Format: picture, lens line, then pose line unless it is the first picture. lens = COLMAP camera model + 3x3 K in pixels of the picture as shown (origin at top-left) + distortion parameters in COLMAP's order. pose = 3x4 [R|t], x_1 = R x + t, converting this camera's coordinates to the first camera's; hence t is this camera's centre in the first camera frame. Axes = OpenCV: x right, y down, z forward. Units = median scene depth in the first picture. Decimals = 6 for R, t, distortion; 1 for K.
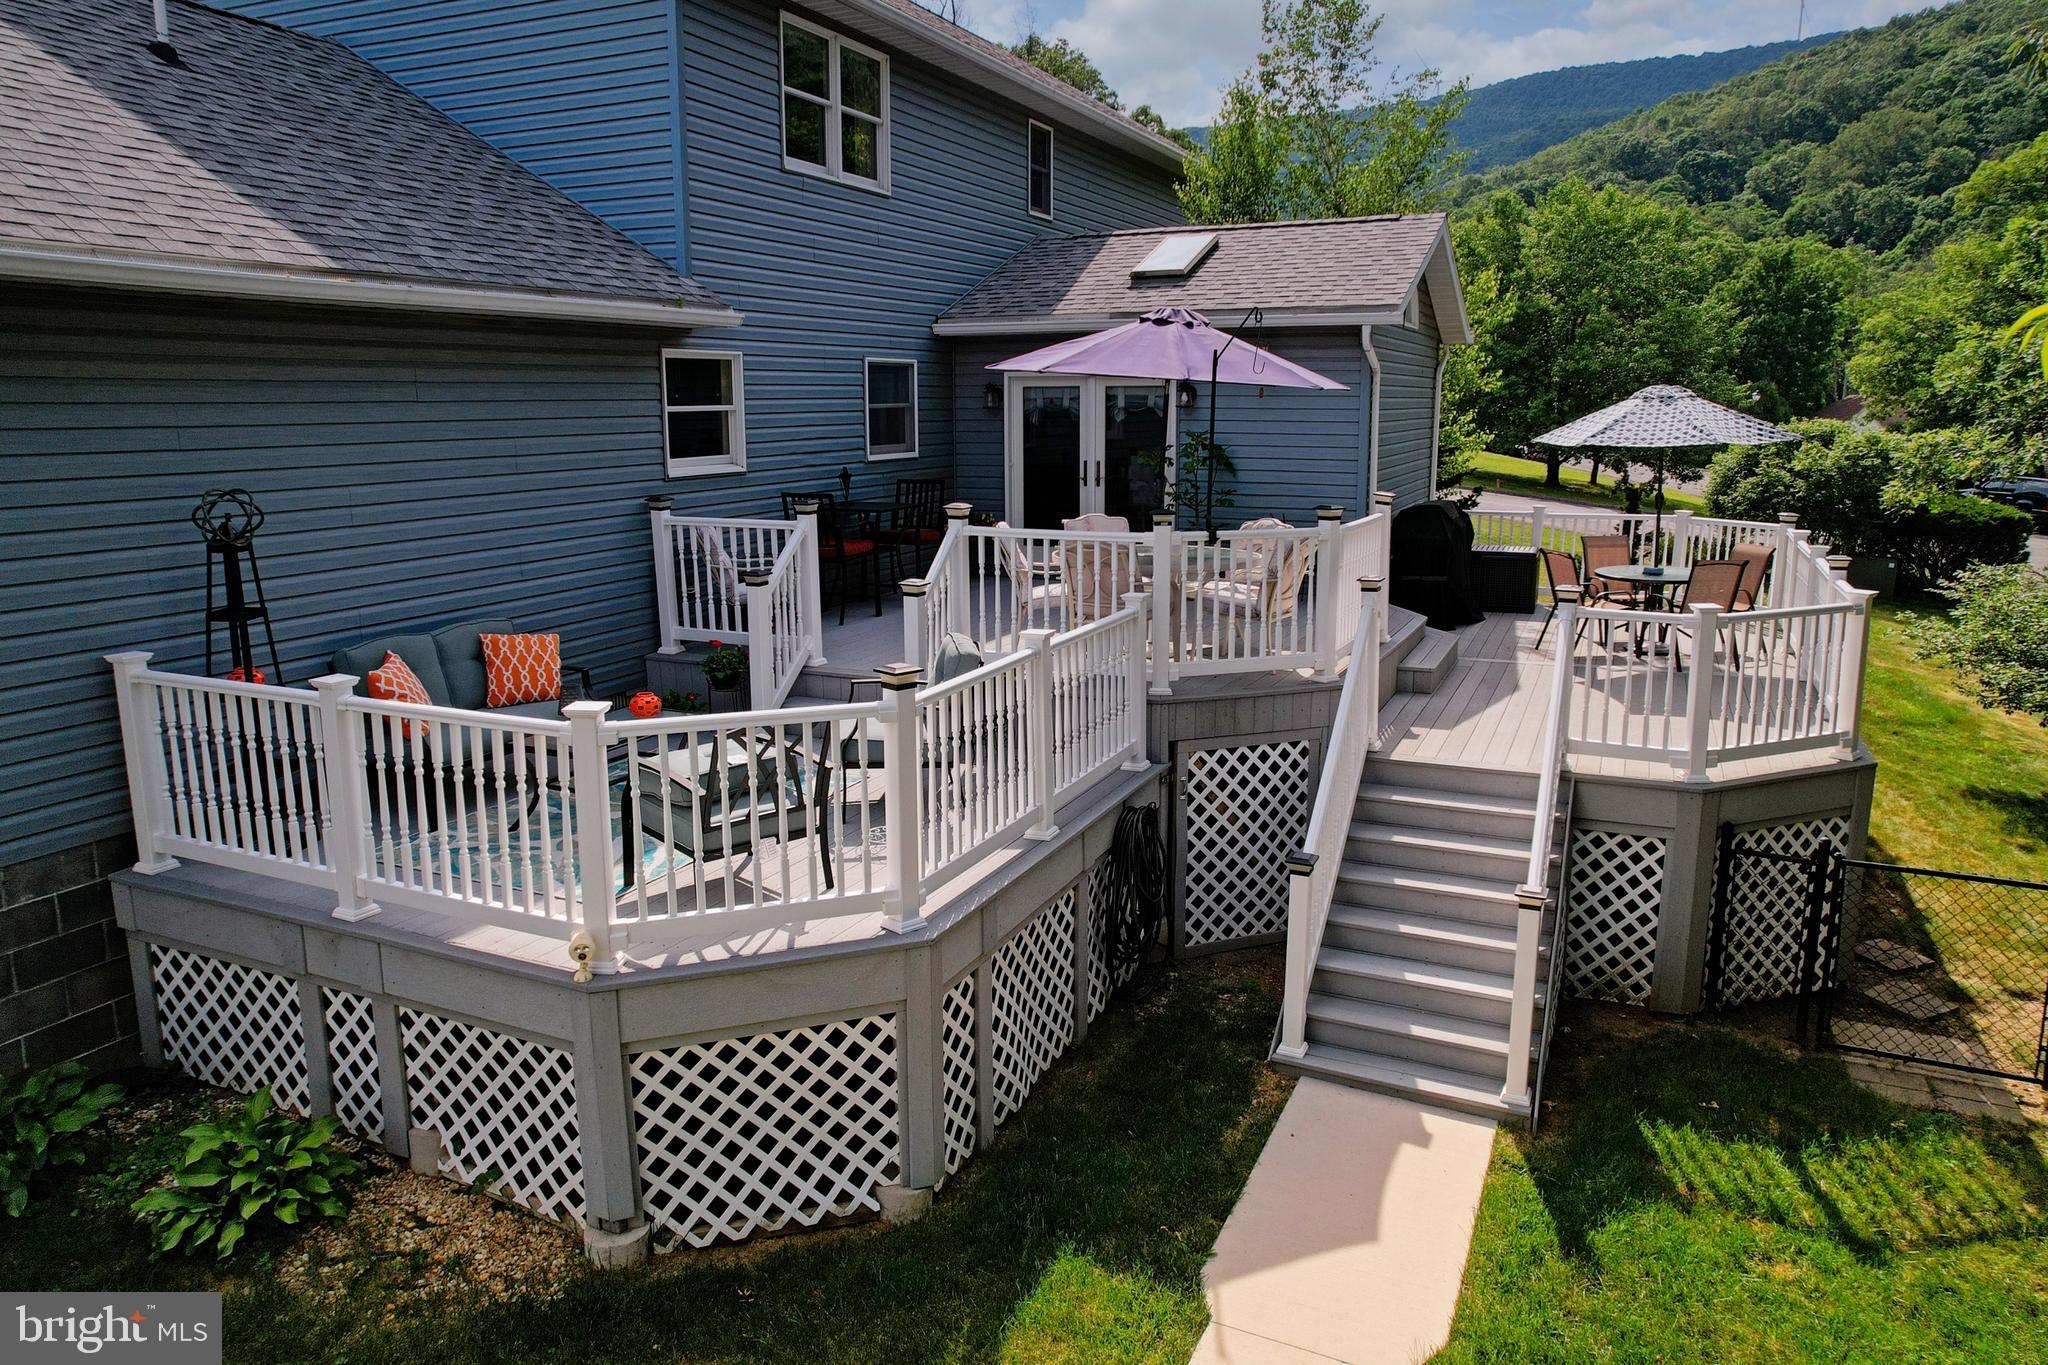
lens RADIAL K [[1397.5, 0, 1012.5], [0, 1397.5, 679.1], [0, 0, 1]] dist [-0.038074, 0.015590]
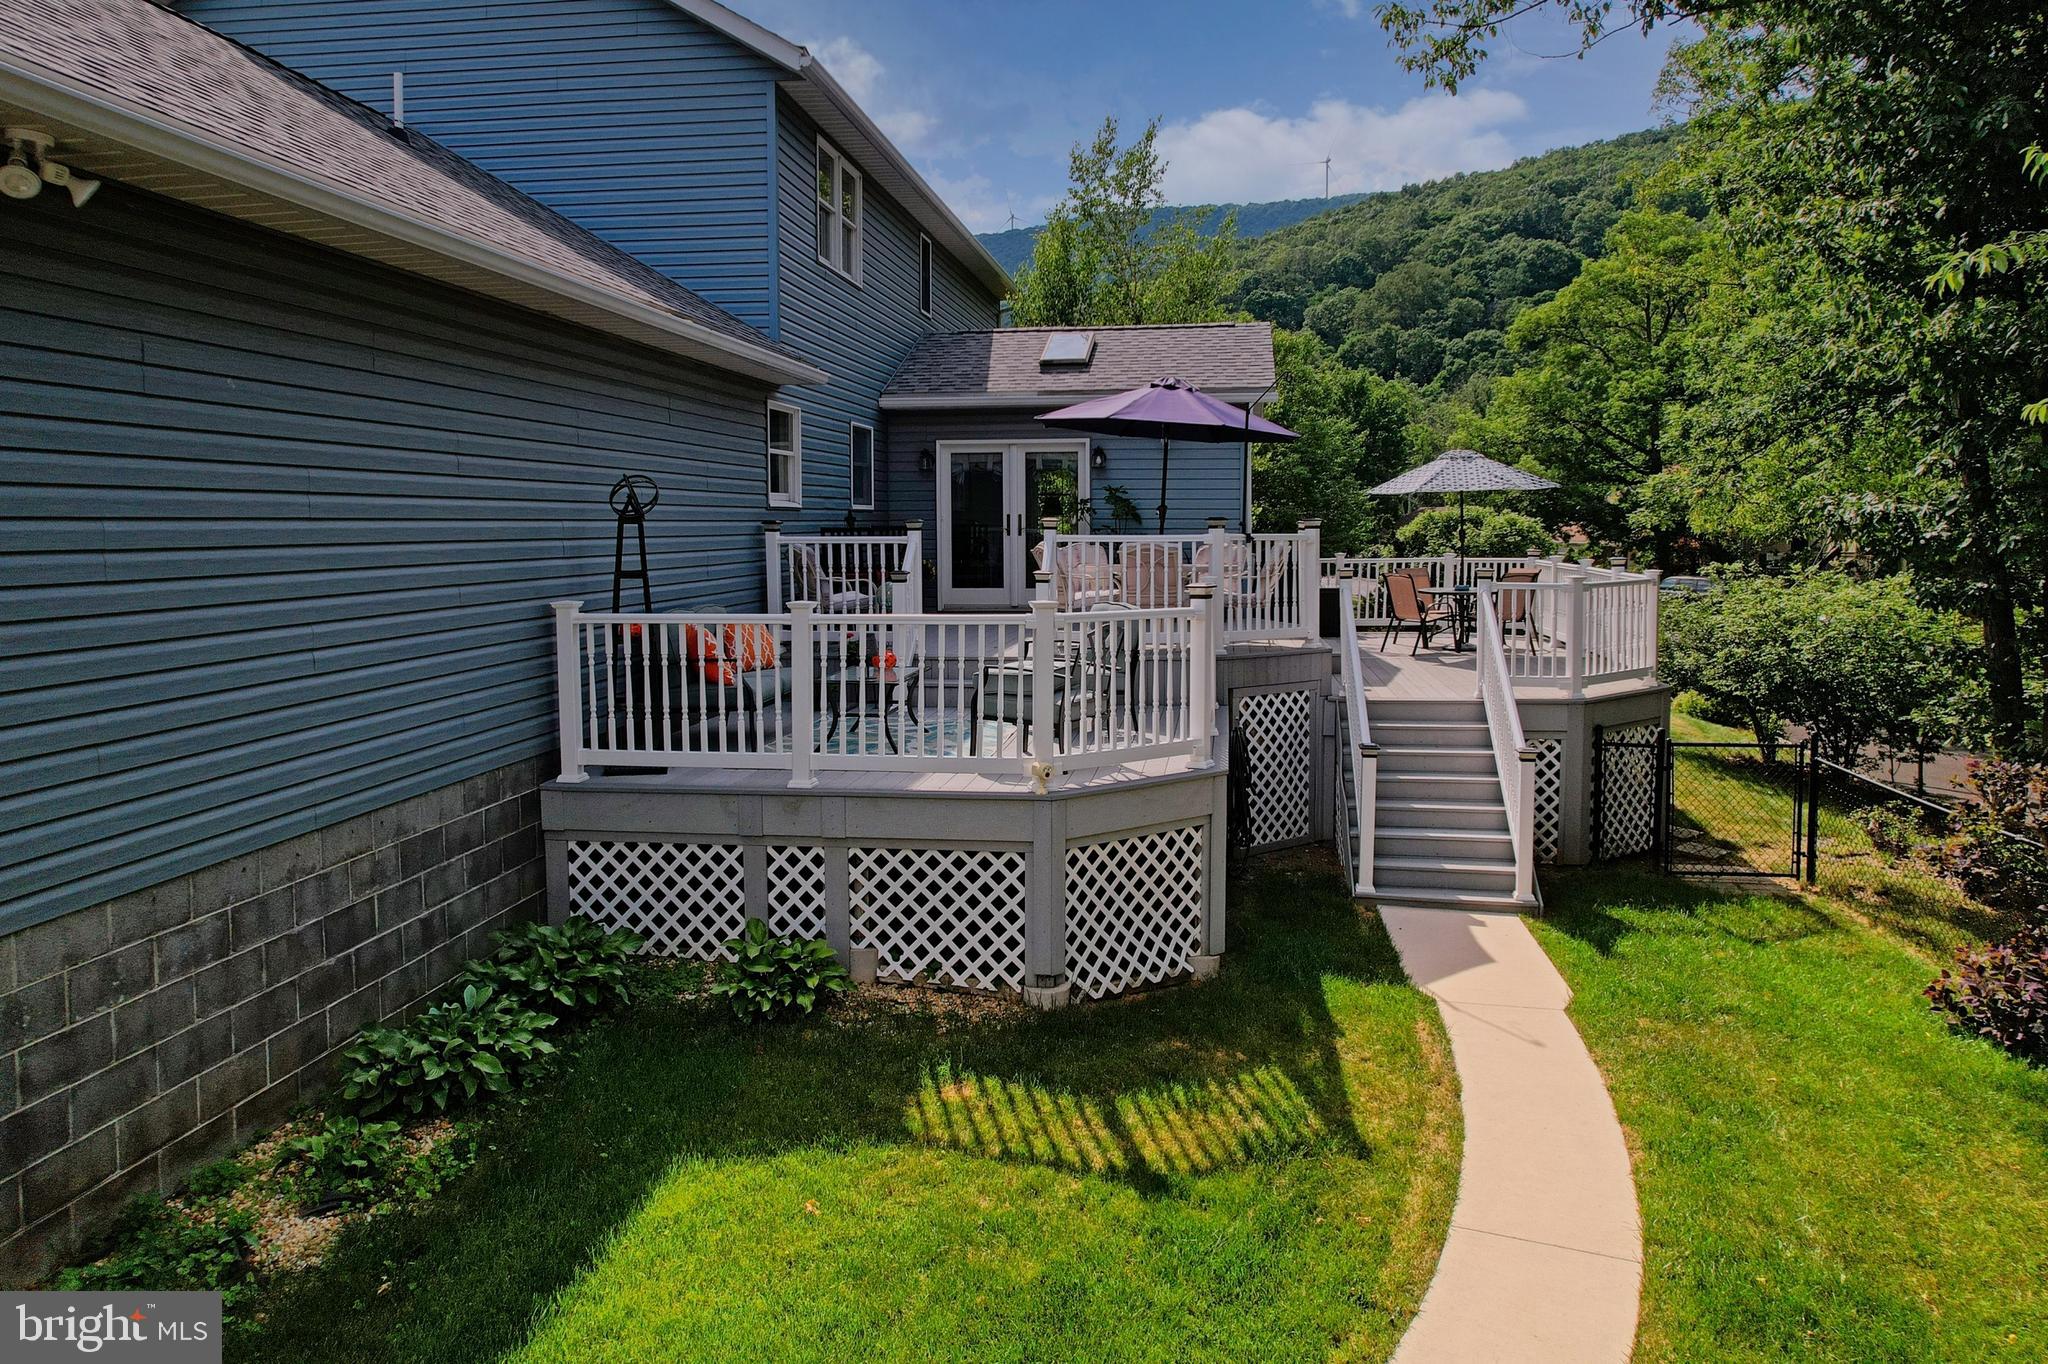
lens RADIAL K [[1397.5, 0, 1101.9], [0, 1397.5, 632.5], [0, 0, 1]] dist [-0.038074, 0.015590]
pose [[0.952799, -0.025236, 0.302553, -0.545005], [0.058411, 0.993159, -0.101110, 0.159260], [-0.297931, 0.114010, 0.947755, -0.320946]]
